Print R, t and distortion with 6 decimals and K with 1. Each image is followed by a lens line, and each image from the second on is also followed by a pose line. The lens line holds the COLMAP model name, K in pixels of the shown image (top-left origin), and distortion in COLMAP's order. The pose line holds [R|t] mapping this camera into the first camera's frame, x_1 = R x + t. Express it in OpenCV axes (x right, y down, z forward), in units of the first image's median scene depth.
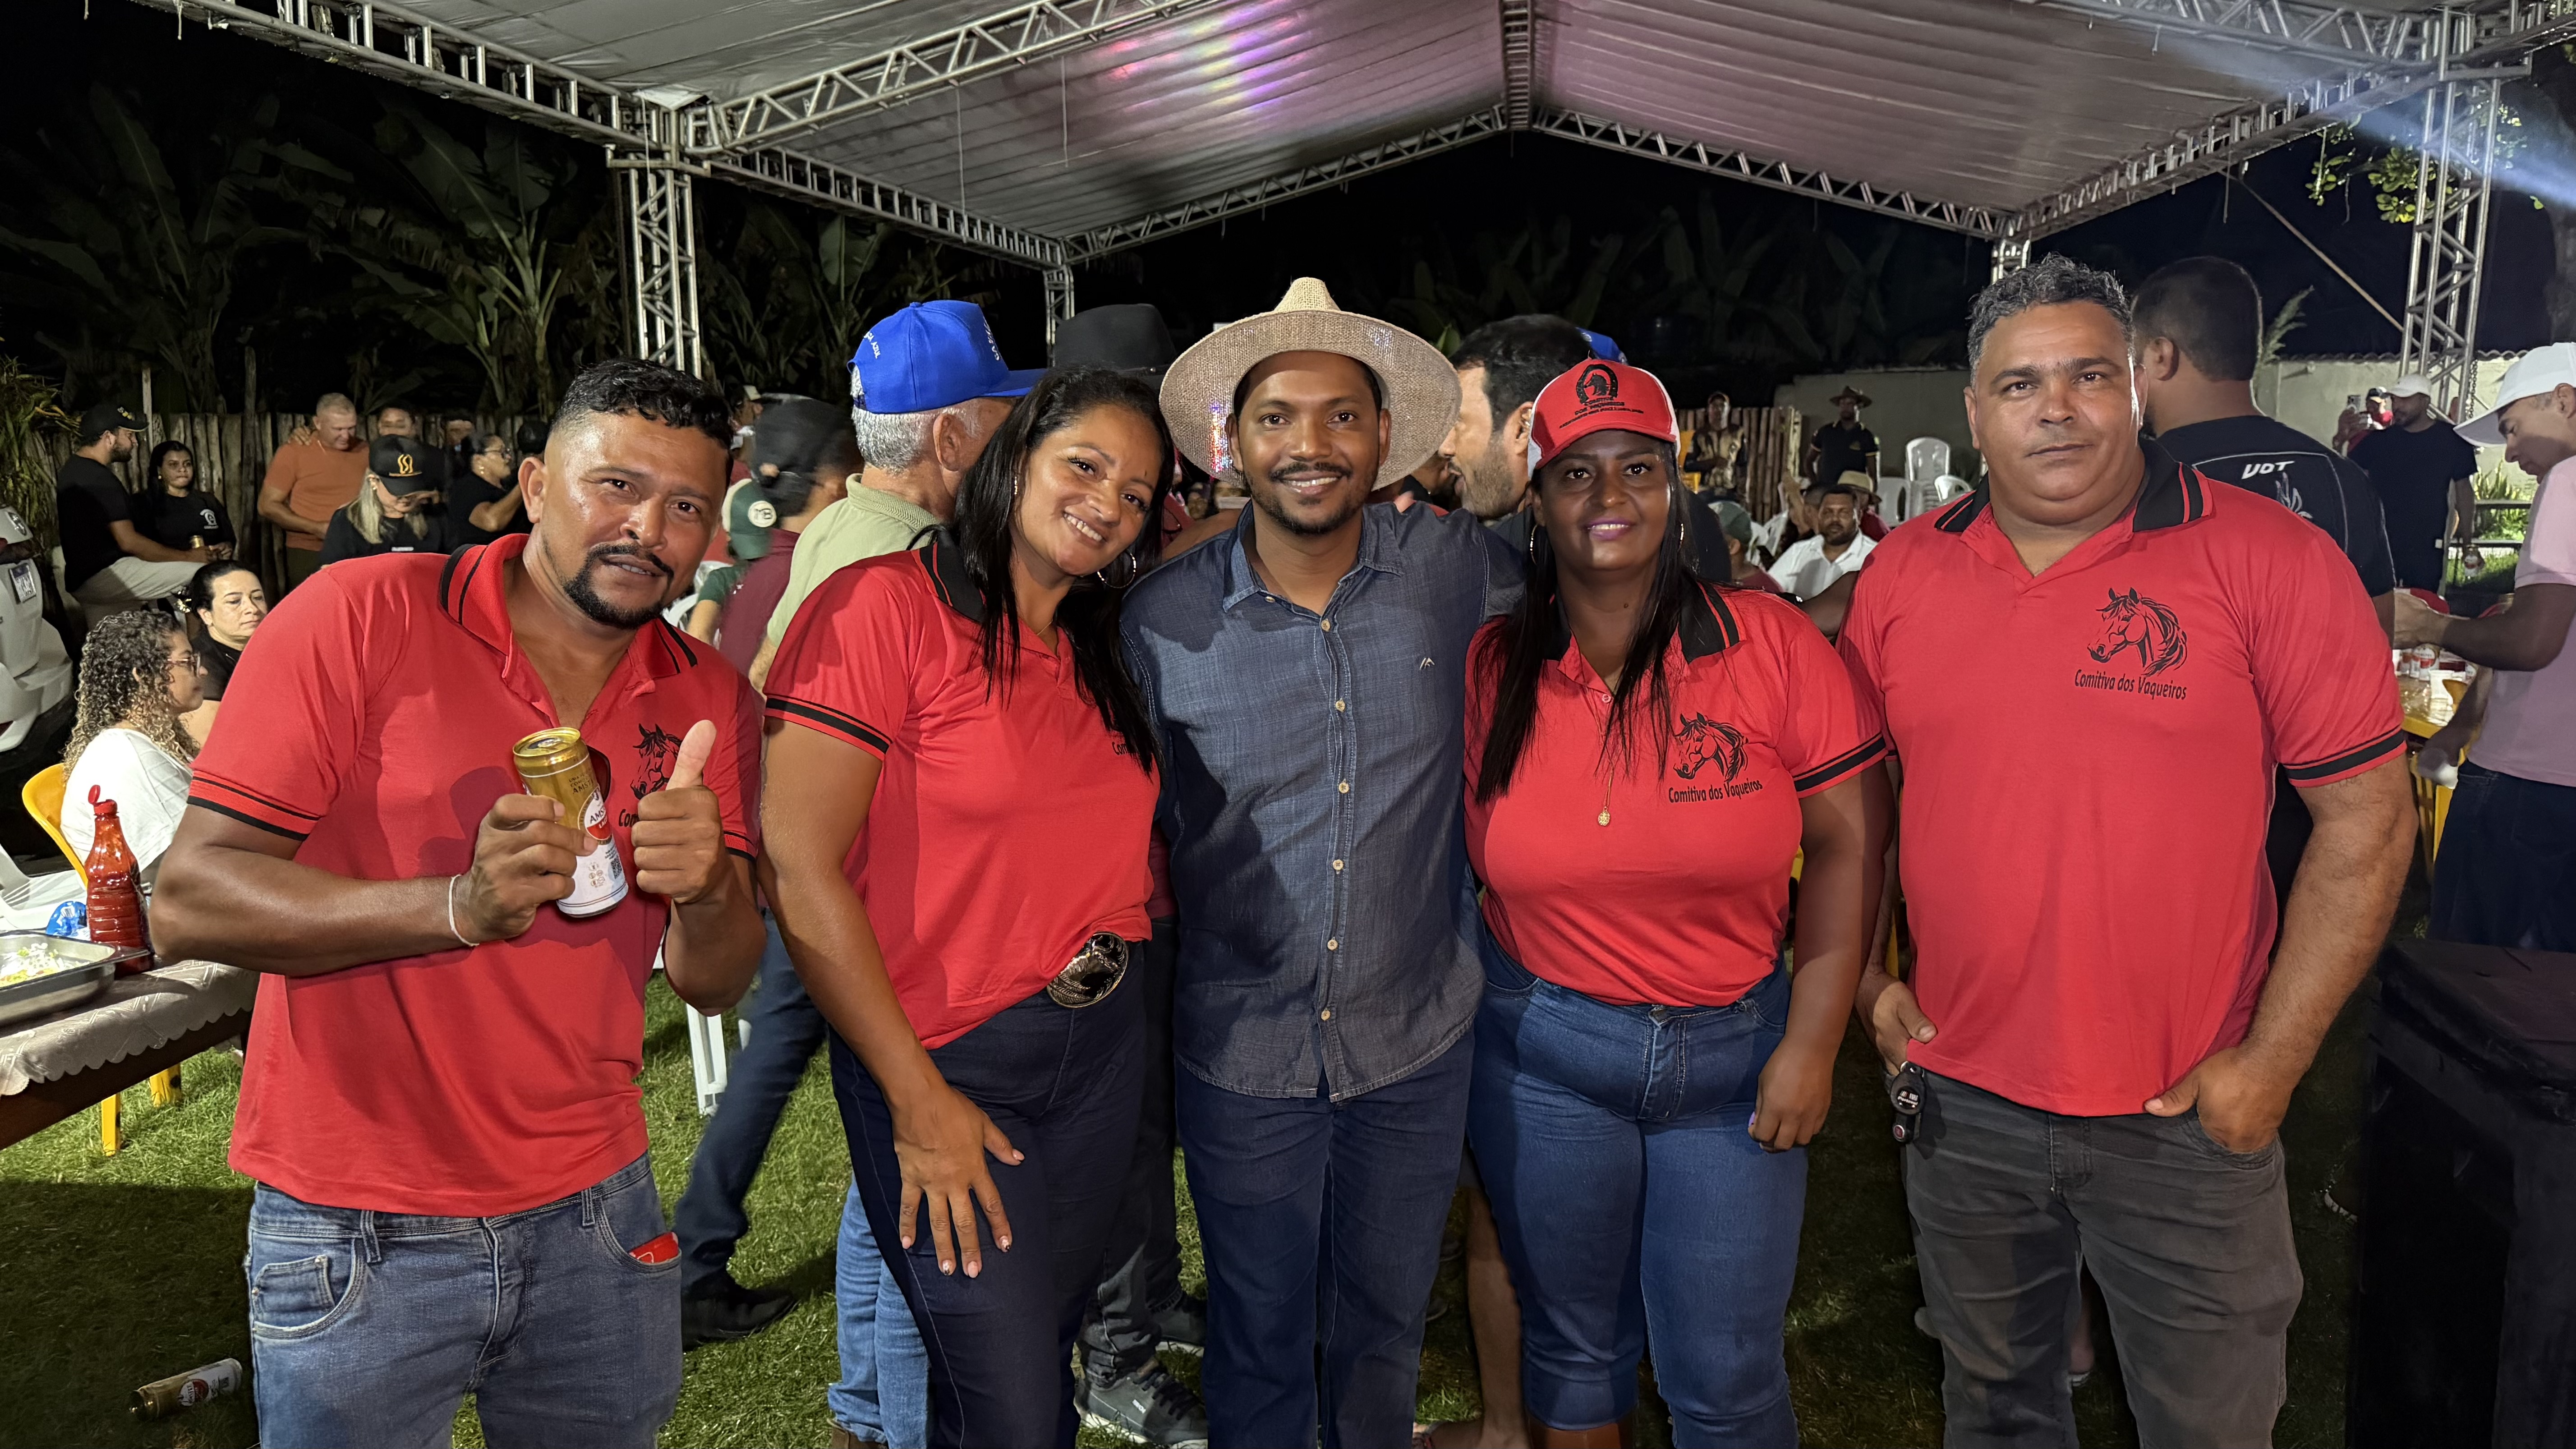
lens RADIAL K [[1819.5, 0, 1294.6], [0, 1819.5, 784.2], [0, 0, 1]] dist [0.003128, -0.010380]
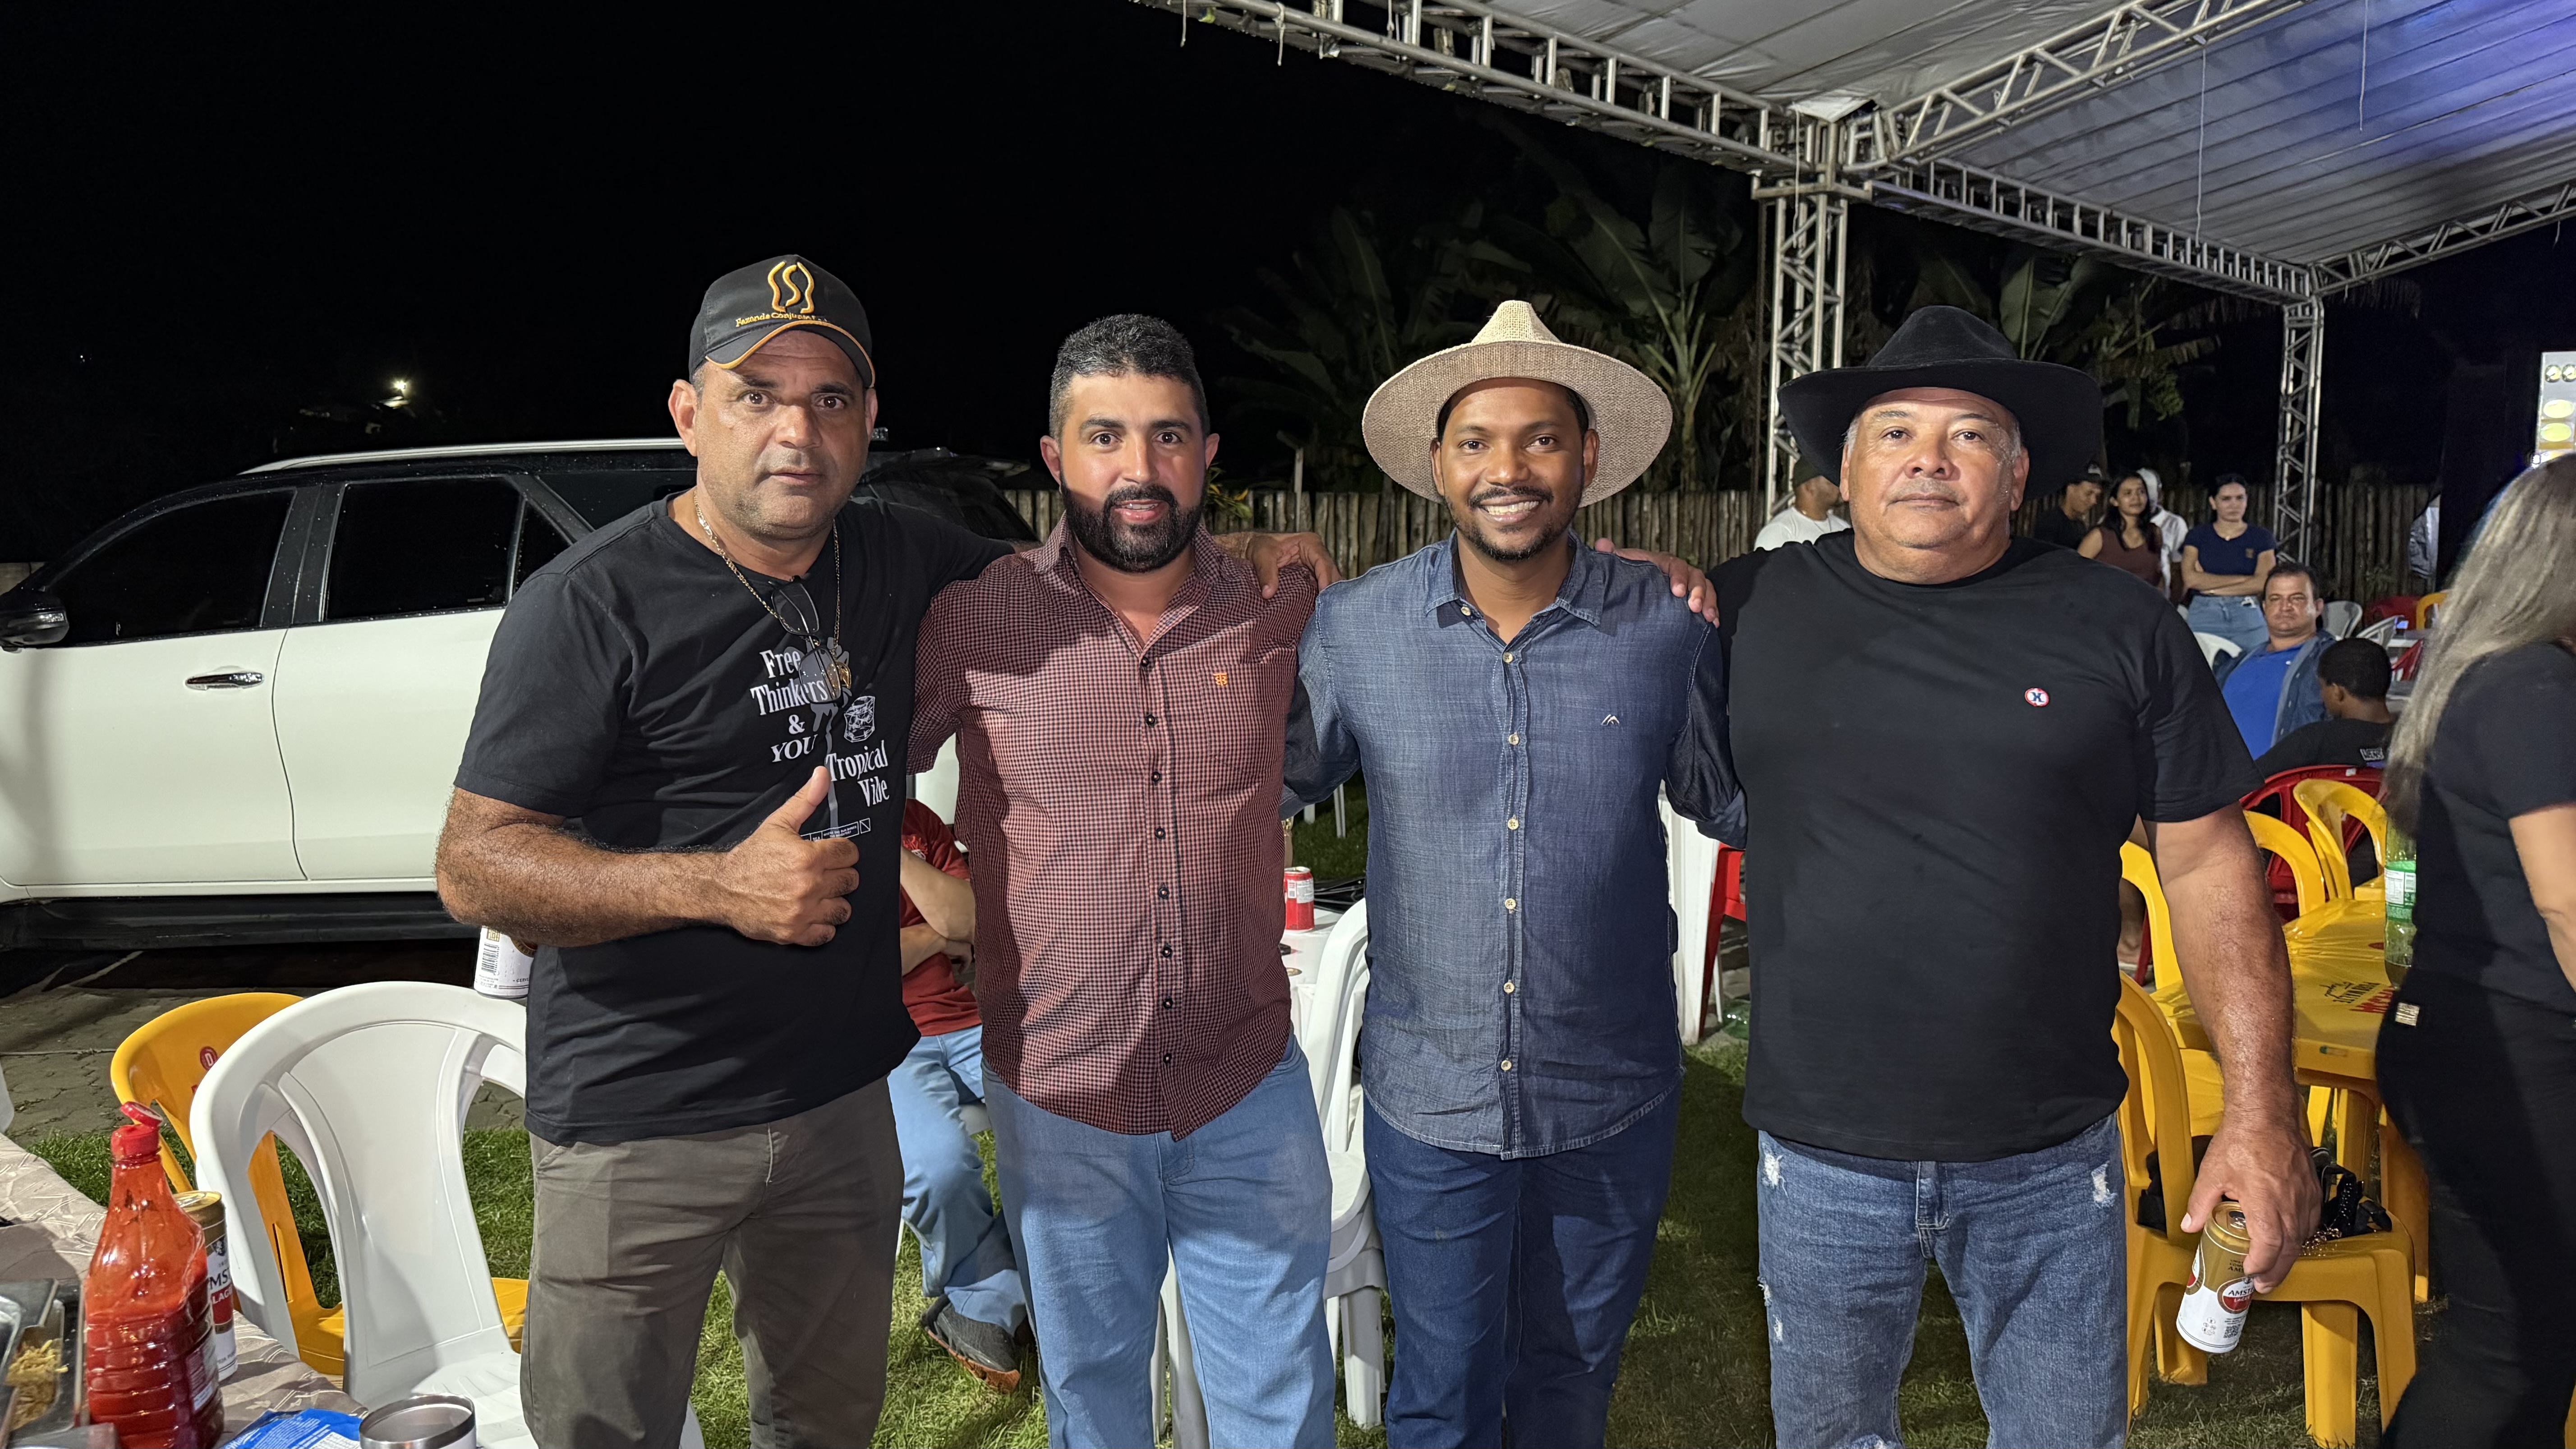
lens RADIAL K [[1820.2, 0, 1285.7], [0, 1820.2, 765.0], [0, 0, 1]] dist [0.023324, -0.039766]
pose [[0.818352, 0.066842, -0.570817, -0.030270], [-0.098766, 0.994794, -0.025107, -0.018192], [0.566167, 0.076924, 0.820693, 0.121238]]
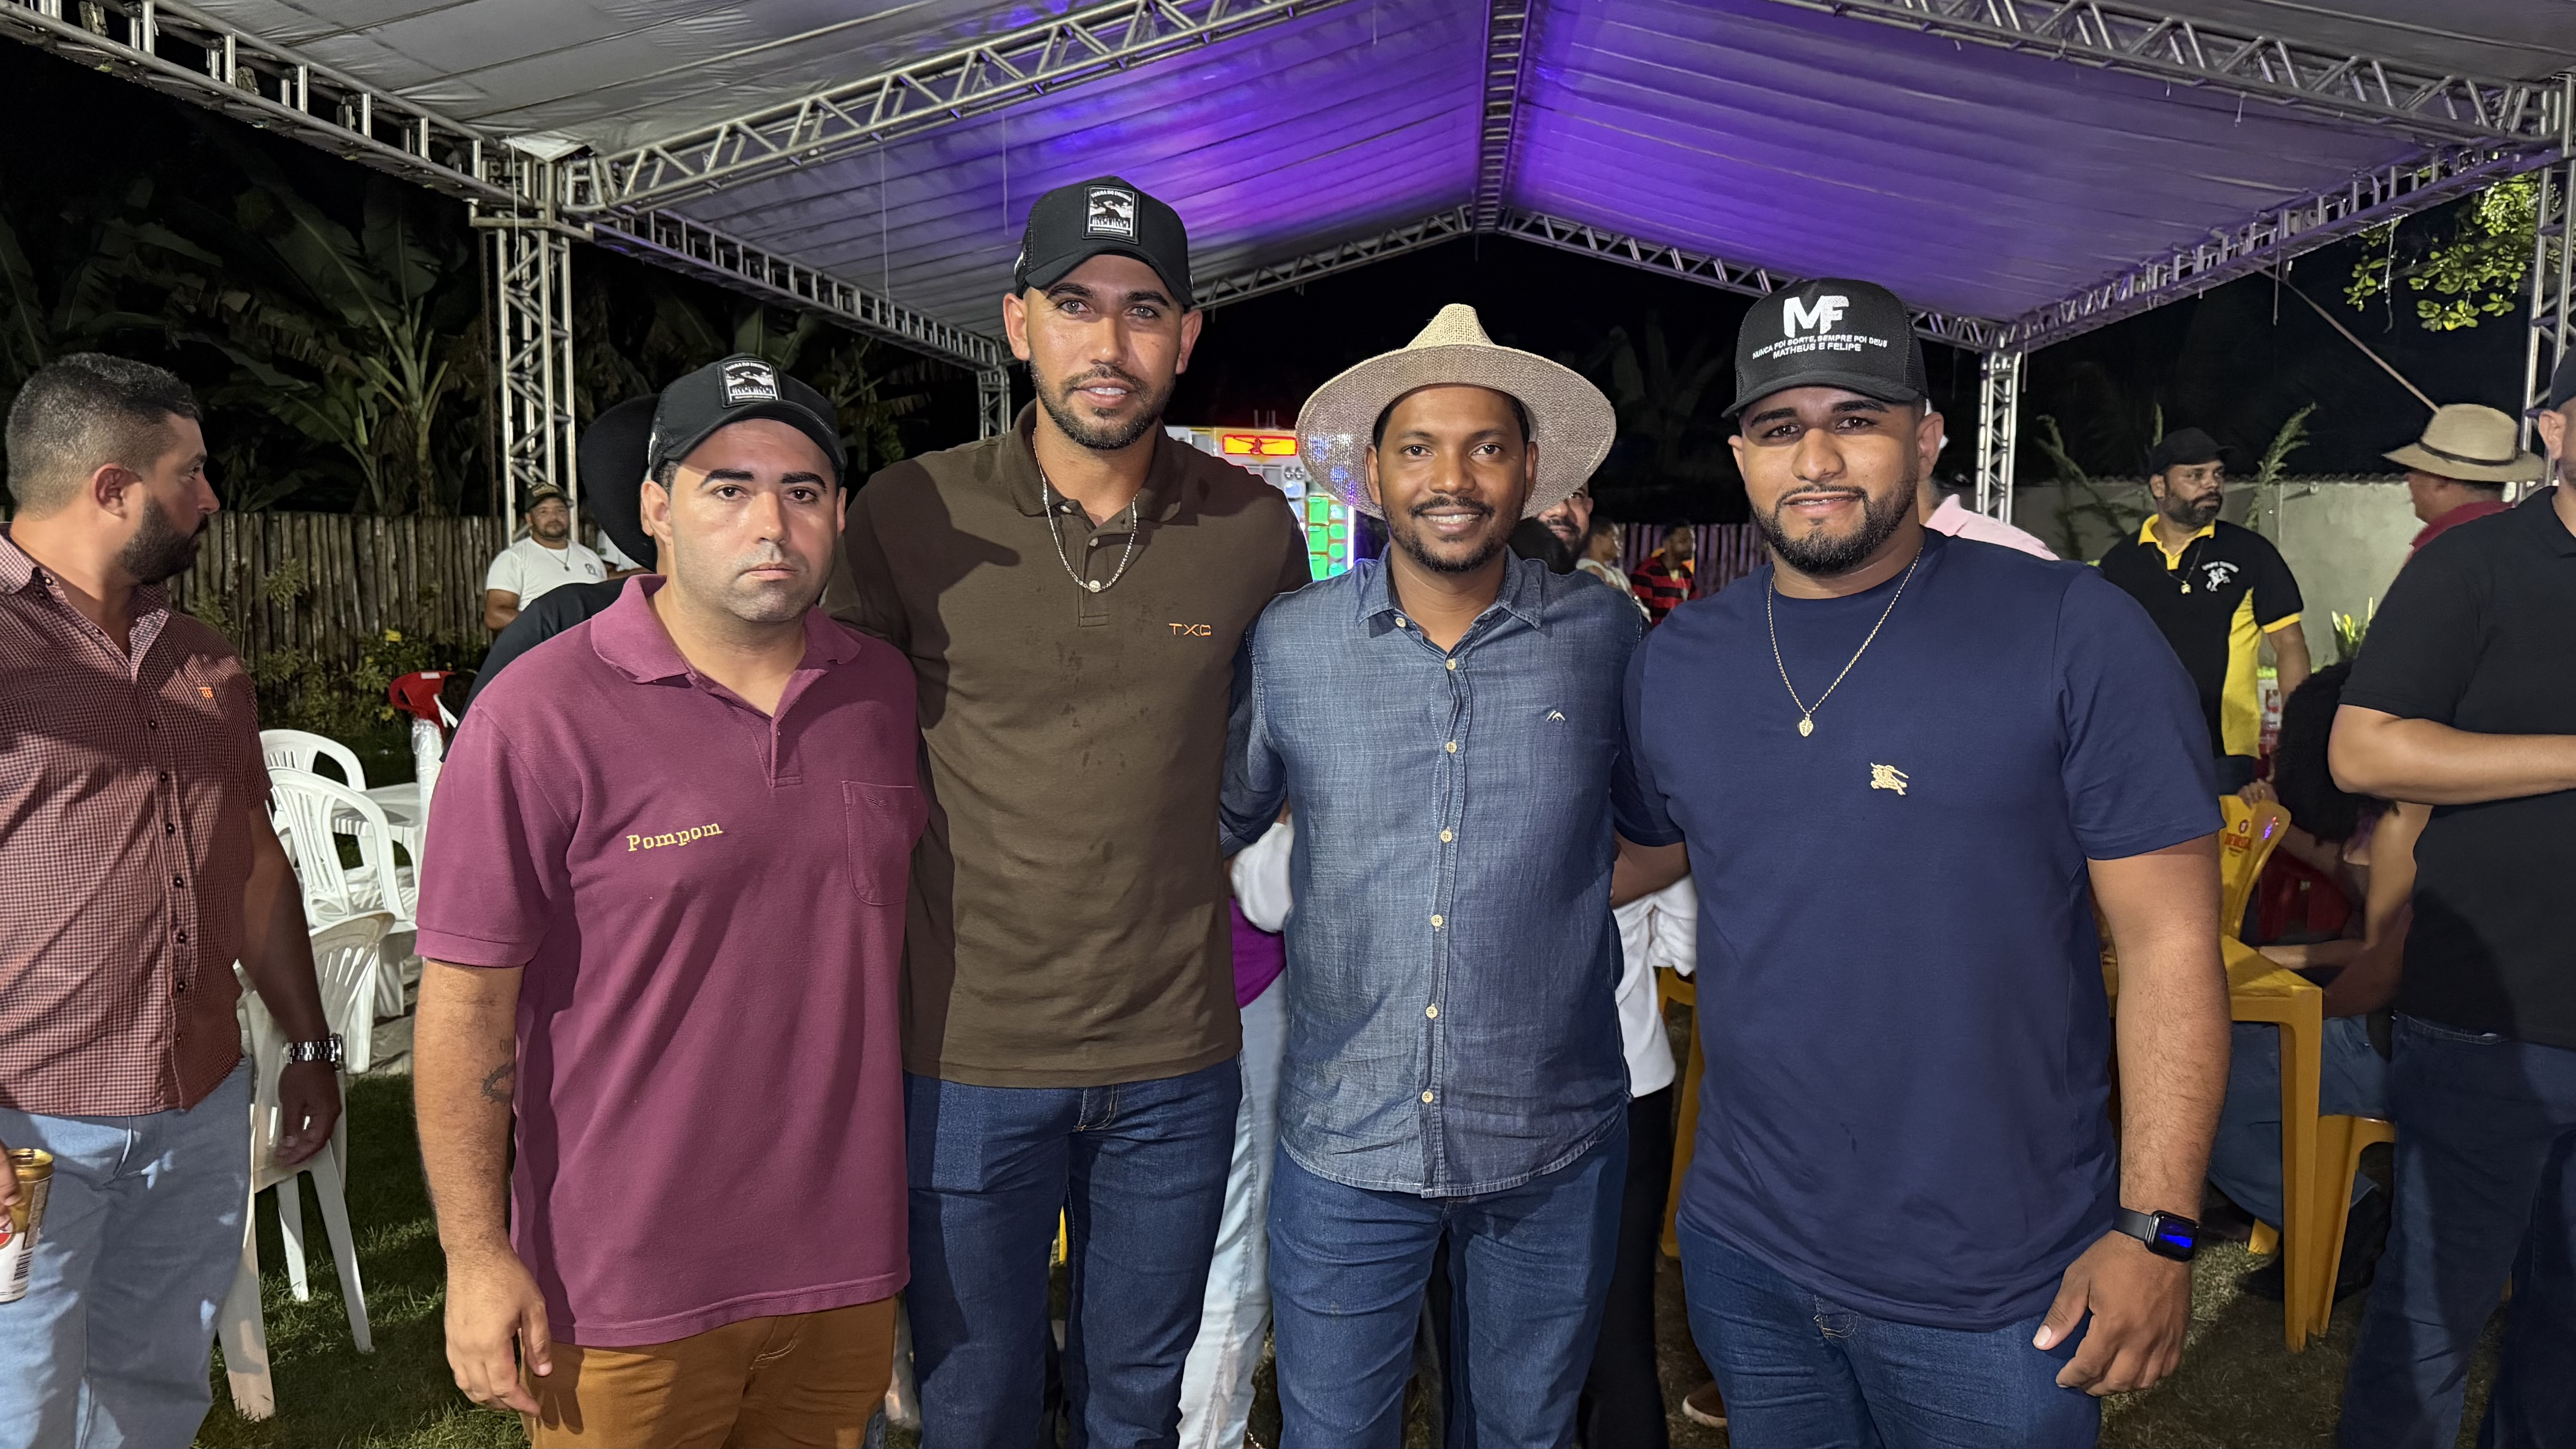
lens RADIAL K [[1833.6, 0, 1313.3], [0, 1833.6, 771.2], [0, 0, 1]] dist [0.000537, -0.010149]
pose [[0.998852, 0.004024, 0.047744, -0.012532], [-0.000540, 0.997349, -0.072762, -0.012093], [-0.047910, 0.072653, 0.996206, 0.089289]]
